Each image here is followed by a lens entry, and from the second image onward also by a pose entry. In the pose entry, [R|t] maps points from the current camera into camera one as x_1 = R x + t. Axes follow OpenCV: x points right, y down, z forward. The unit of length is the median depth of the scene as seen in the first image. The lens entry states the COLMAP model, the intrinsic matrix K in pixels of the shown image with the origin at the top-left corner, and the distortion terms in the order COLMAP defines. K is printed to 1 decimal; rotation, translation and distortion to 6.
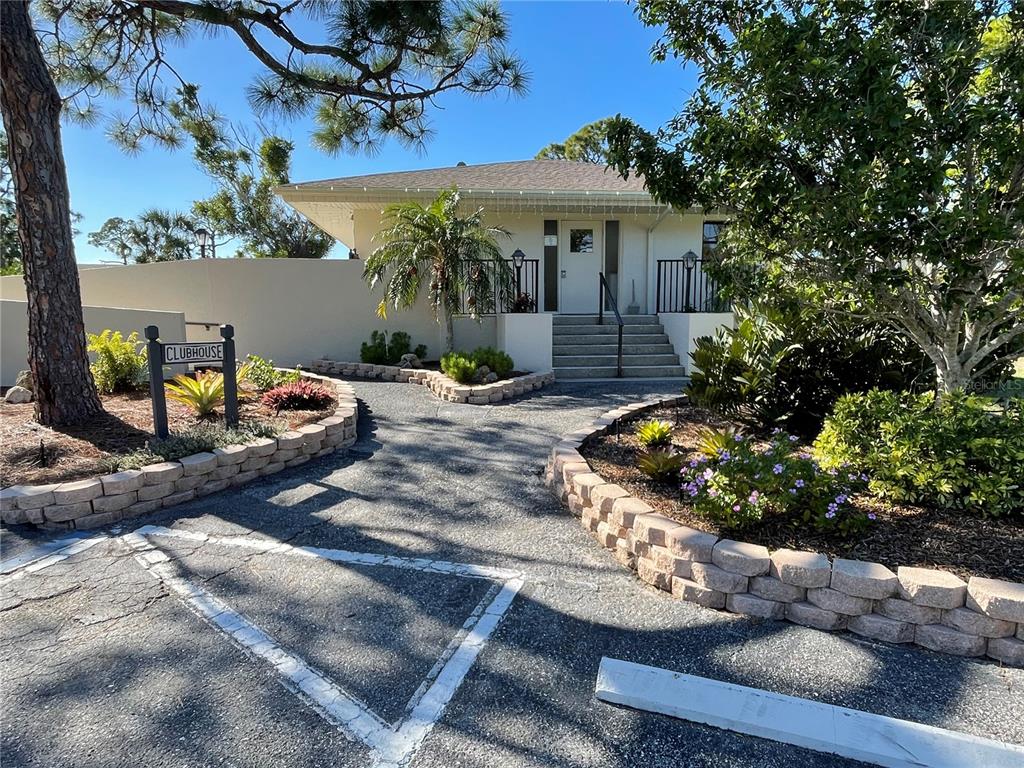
lens RADIAL K [[625.1, 0, 509.8], [0, 625.1, 394.8], [0, 0, 1]] dist [-0.002056, -0.000161]
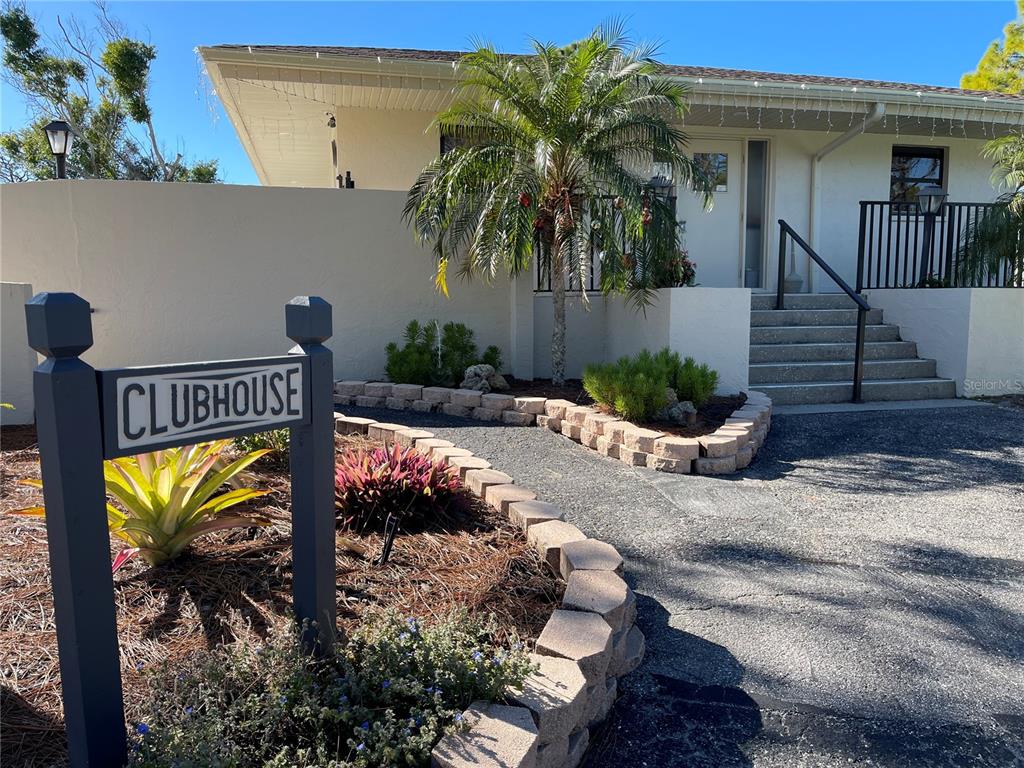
lens RADIAL K [[780.9, 0, 512.0], [0, 780.9, 384.0], [0, 0, 1]] dist [0.061736, -0.095383]
pose [[0.992446, -0.014207, 0.121860, -0.208916], [0.017142, 0.999587, -0.023071, -0.032005], [-0.121482, 0.024986, 0.992279, 0.324424]]
